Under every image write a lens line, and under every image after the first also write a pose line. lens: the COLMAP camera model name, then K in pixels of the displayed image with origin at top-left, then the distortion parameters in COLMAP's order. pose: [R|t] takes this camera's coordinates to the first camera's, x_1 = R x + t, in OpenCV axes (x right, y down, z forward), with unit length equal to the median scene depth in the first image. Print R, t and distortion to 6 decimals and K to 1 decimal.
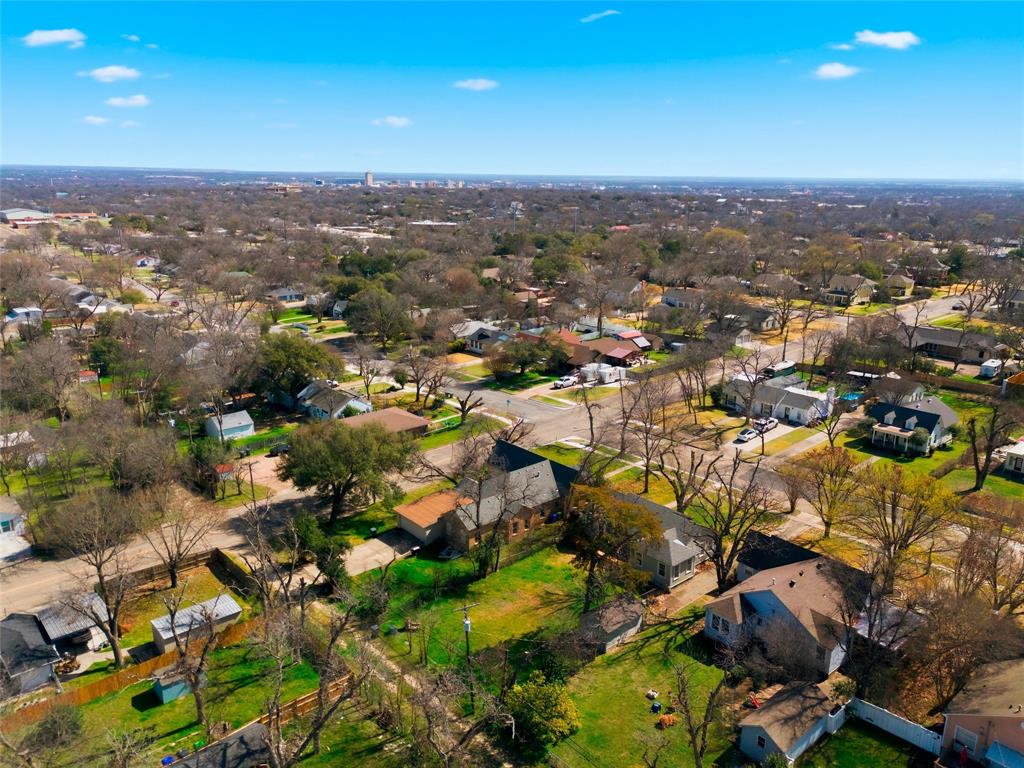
lens RADIAL K [[781.6, 0, 512.0], [0, 781.6, 384.0], [0, 0, 1]] dist [0.229730, -0.220720]
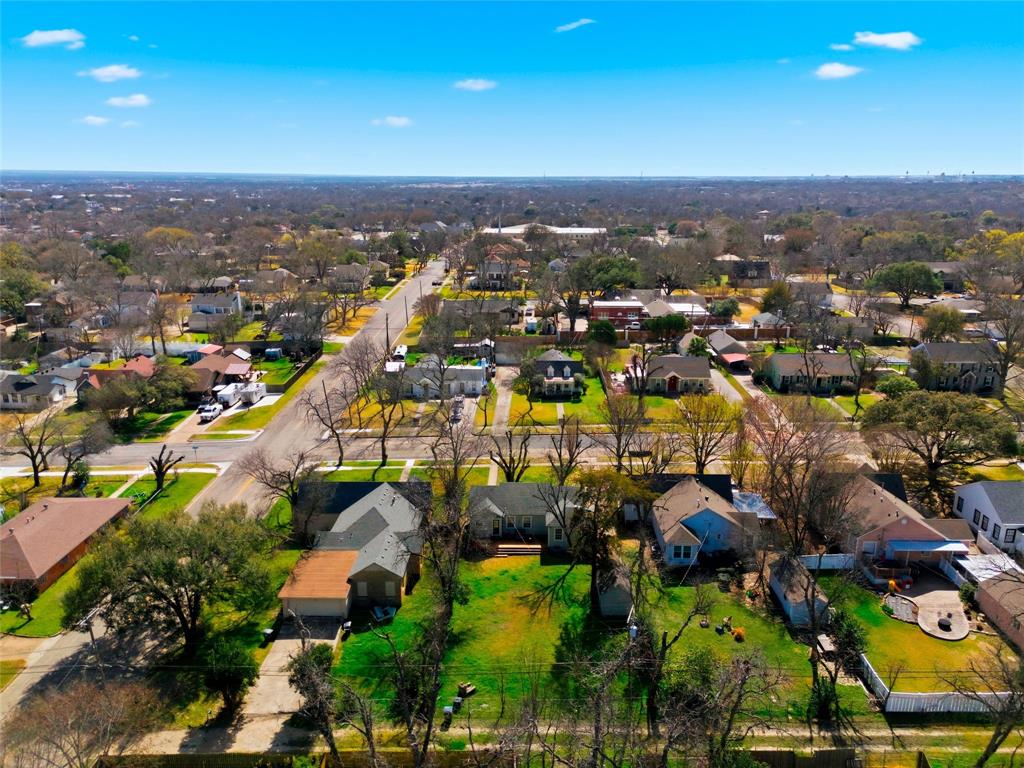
lens RADIAL K [[781.6, 0, 512.0], [0, 781.6, 384.0], [0, 0, 1]] dist [0.229730, -0.220720]
pose [[0.705705, -0.213775, 0.675485, -0.364179], [0.206799, 0.974029, 0.092206, -0.058362], [-0.677654, 0.074620, 0.731586, 0.164437]]
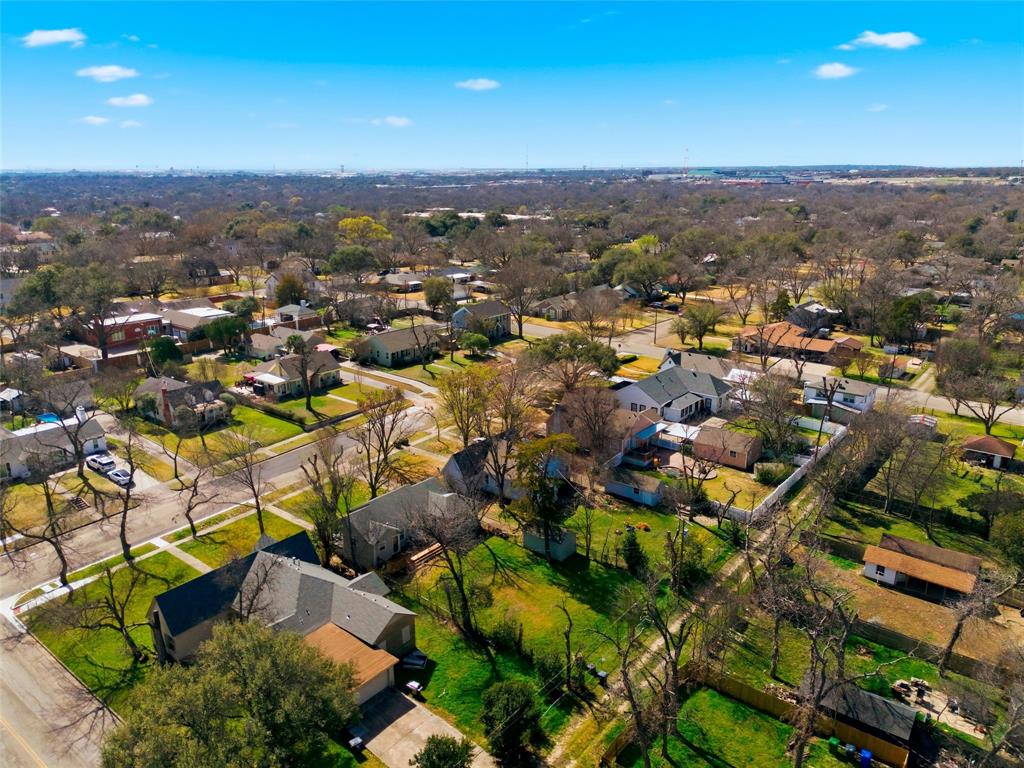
lens RADIAL K [[781.6, 0, 512.0], [0, 781.6, 384.0], [0, 0, 1]] dist [0.229730, -0.220720]
pose [[-0.117526, -0.300749, 0.946434, -0.543931], [0.273919, 0.906249, 0.321995, -0.191124], [-0.954545, 0.297089, -0.024127, 0.596784]]
